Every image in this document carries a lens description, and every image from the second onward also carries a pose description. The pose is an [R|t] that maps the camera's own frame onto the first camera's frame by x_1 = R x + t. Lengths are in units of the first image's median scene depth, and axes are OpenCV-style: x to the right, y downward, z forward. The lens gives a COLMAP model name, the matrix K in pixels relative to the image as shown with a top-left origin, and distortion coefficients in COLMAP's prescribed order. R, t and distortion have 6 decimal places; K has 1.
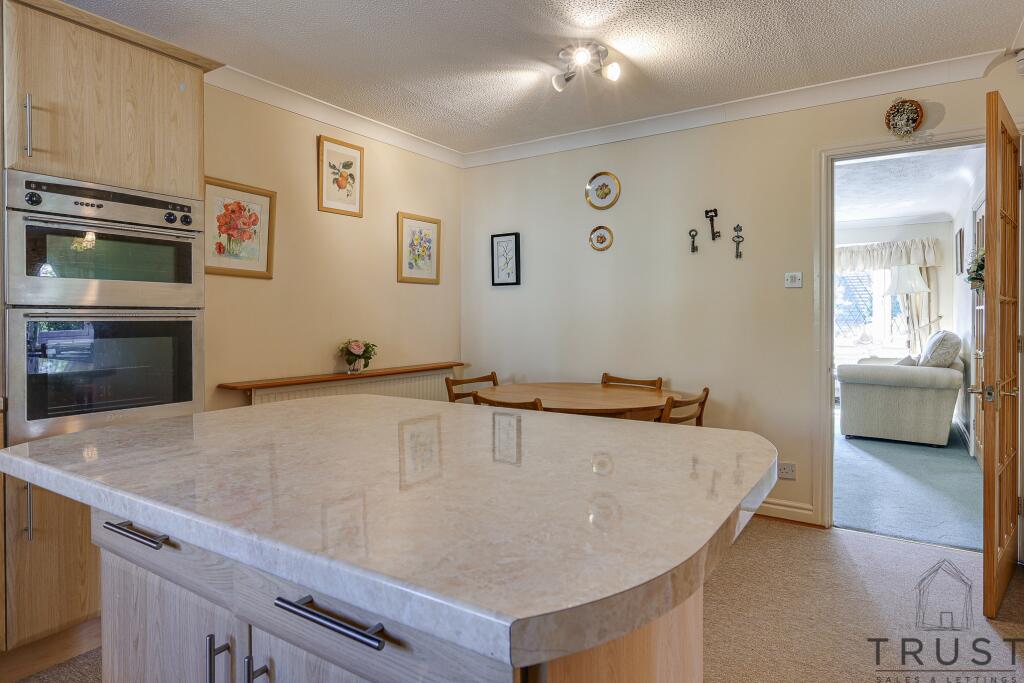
lens RADIAL K [[584.2, 0, 512.0], [0, 584.2, 321.7], [0, 0, 1]] dist [0.000929, 0.000721]
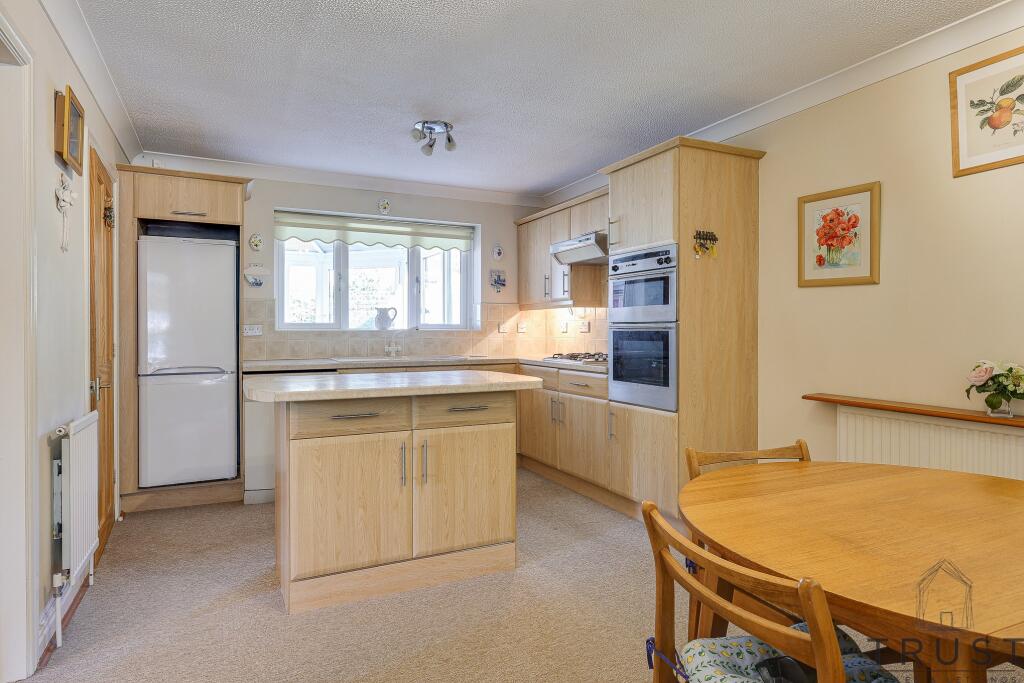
lens RADIAL K [[593.5, 0, 527.4], [0, 593.5, 332.1], [0, 0, 1]] dist [-0.001454, -0.000279]
pose [[-0.495977, 0.006159, -0.868314, 0.876026], [-0.004040, 0.999948, 0.009400, -0.010749], [0.868326, 0.008170, -0.495927, 1.427286]]
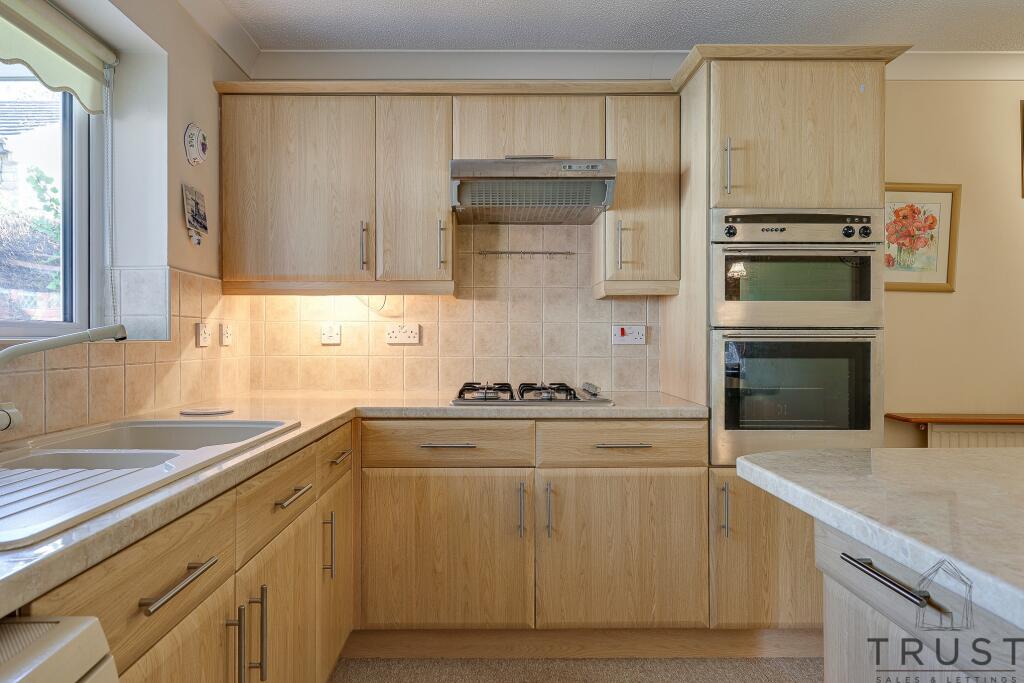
lens RADIAL K [[599.2, 0, 493.7], [0, 599.2, 342.9], [0, 0, 1]] dist [-0.000659, 0.000637]
pose [[0.550736, 0.005664, -0.834660, -0.093026], [-0.007523, 0.999970, 0.001822, 0.002904], [0.834645, 0.005275, 0.550763, -0.002647]]
